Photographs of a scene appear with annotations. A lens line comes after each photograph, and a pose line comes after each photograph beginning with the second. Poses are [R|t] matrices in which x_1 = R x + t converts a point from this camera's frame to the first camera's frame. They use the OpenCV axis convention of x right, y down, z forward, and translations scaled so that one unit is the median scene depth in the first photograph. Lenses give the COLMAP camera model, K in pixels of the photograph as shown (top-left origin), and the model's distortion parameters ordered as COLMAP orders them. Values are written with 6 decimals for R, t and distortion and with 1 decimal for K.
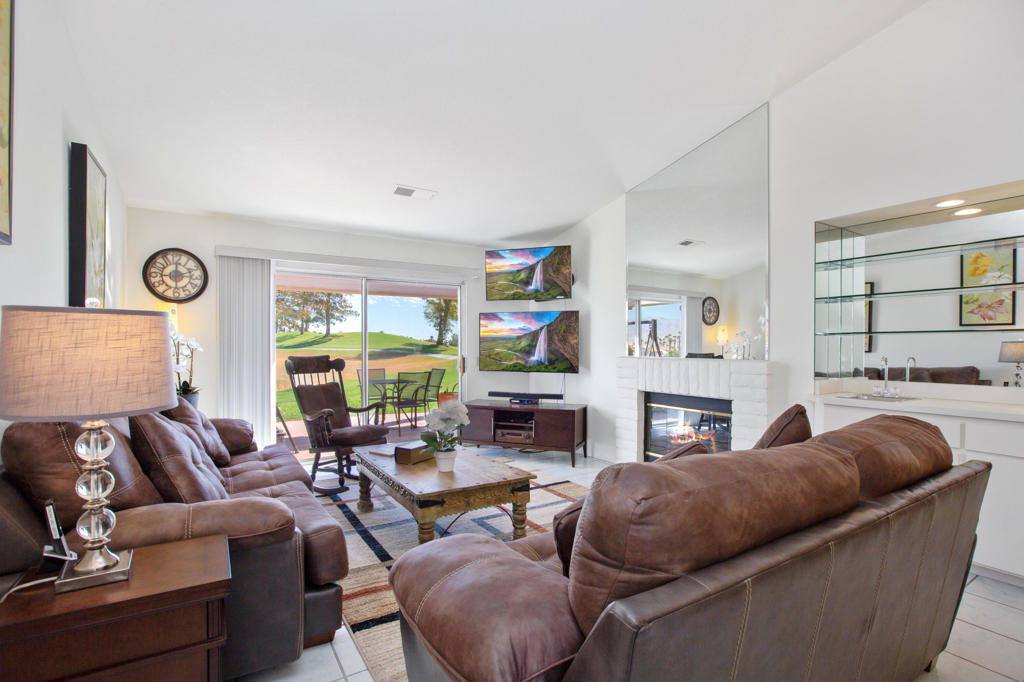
lens RADIAL K [[500.8, 0, 515.9], [0, 500.8, 347.0], [0, 0, 1]] dist [-0.004325, -0.000212]
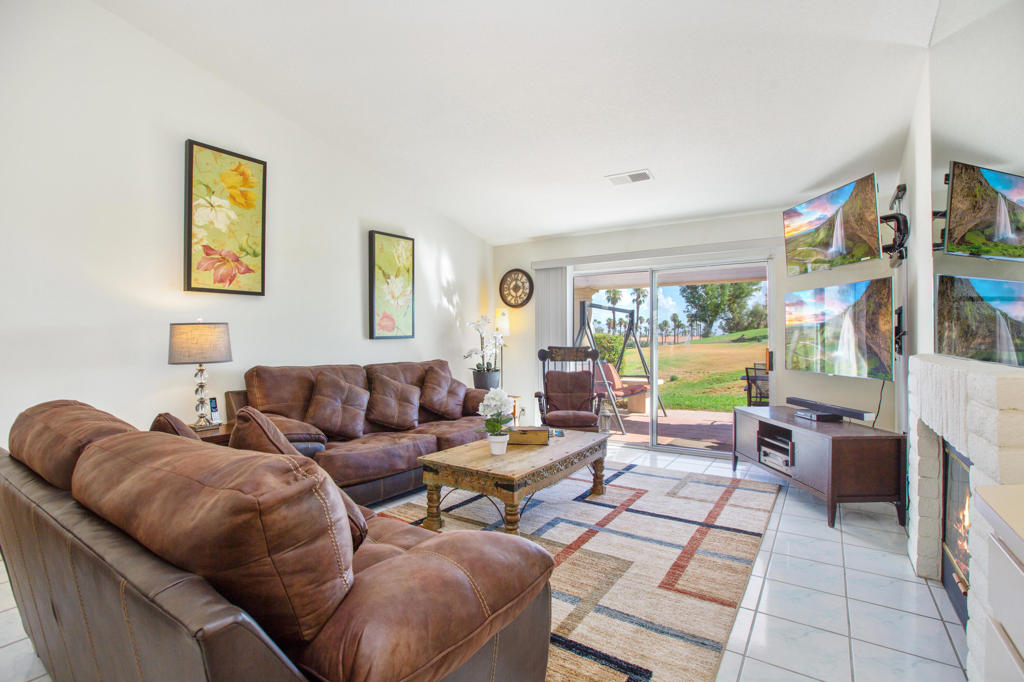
lens RADIAL K [[500.8, 0, 520.8], [0, 500.8, 335.8], [0, 0, 1]] dist [-0.004325, -0.000212]
pose [[0.411192, -0.009163, -0.911503, 0.597091], [0.000242, 0.999951, -0.009942, 0.004882], [0.911549, 0.003867, 0.411173, 0.427301]]
